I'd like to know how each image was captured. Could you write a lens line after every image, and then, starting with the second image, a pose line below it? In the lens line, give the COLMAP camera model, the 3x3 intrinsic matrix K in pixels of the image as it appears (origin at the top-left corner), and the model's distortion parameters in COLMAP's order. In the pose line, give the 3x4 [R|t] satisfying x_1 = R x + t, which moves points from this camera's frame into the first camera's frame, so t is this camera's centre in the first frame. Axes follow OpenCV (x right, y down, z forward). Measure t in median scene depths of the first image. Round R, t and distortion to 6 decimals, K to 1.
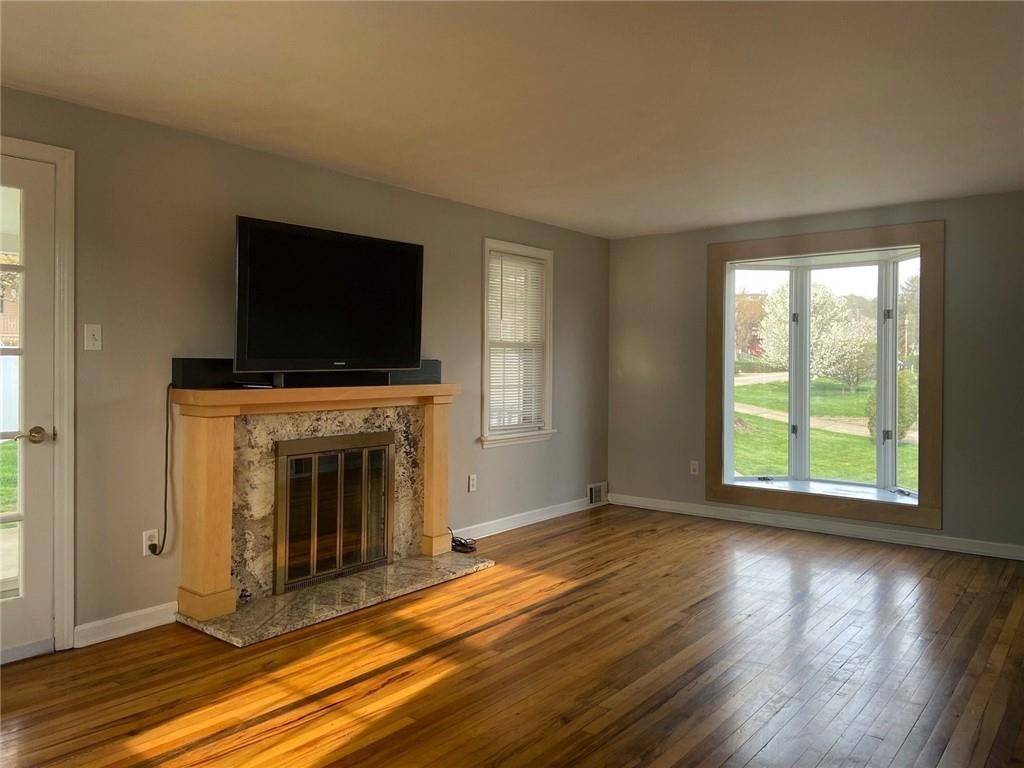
lens RADIAL K [[768.7, 0, 497.5], [0, 768.7, 351.9], [0, 0, 1]] dist [0.044141, -0.039758]
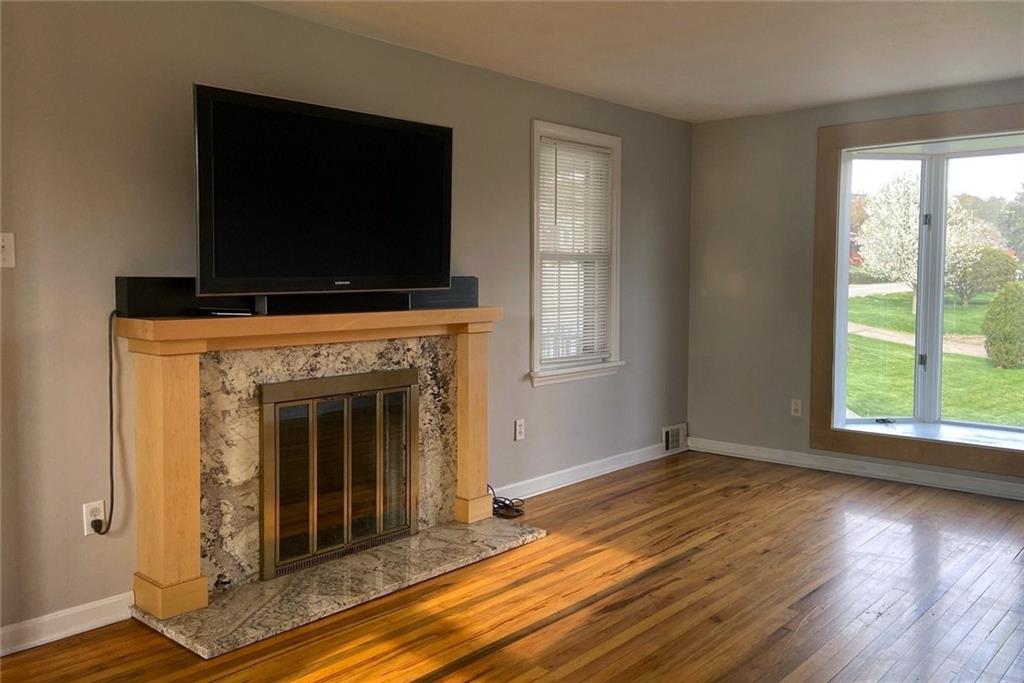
lens RADIAL K [[861.7, 0, 532.3], [0, 861.7, 313.3], [0, 0, 1]] dist [0.045041, -0.037025]
pose [[0.999547, -0.001859, -0.030036, 0.009843], [0.003645, 0.998220, 0.059535, -0.004876], [0.029872, -0.059617, 0.997774, 0.140377]]
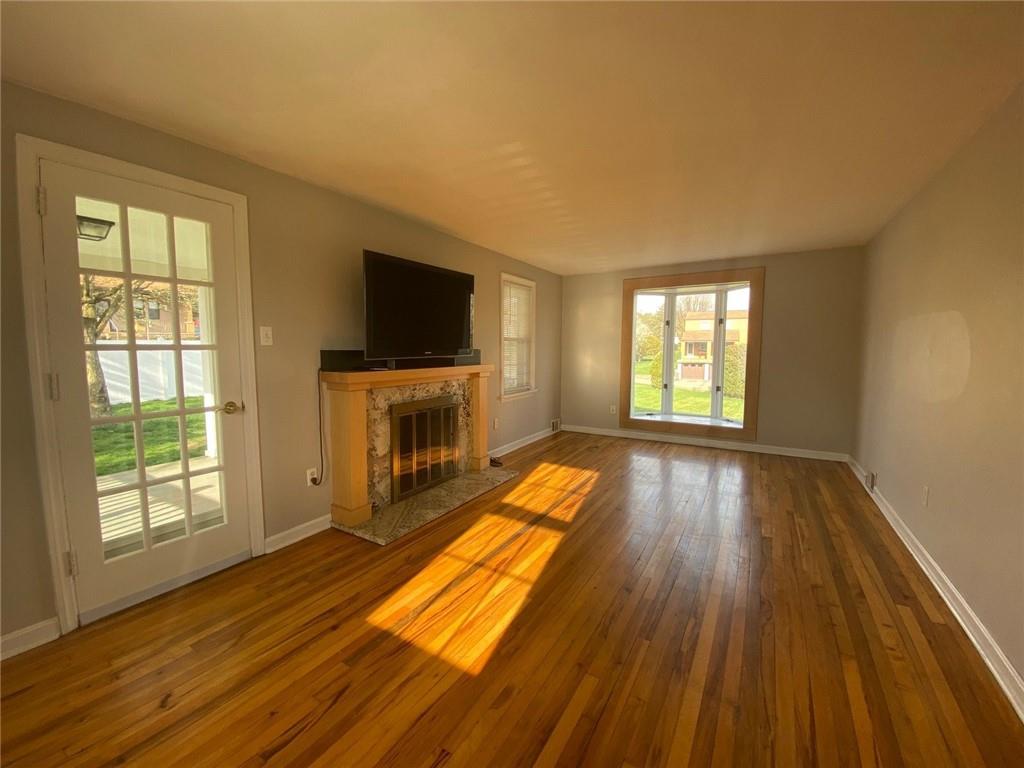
lens RADIAL K [[413.8, 0, 508.5], [0, 413.8, 374.4], [0, 0, 1]] dist [0.002503, -0.004957]
pose [[0.991137, -0.015661, 0.131919, -0.151552], [0.005422, 0.996968, 0.077619, -0.004421], [-0.132734, -0.076216, 0.988217, 0.163935]]
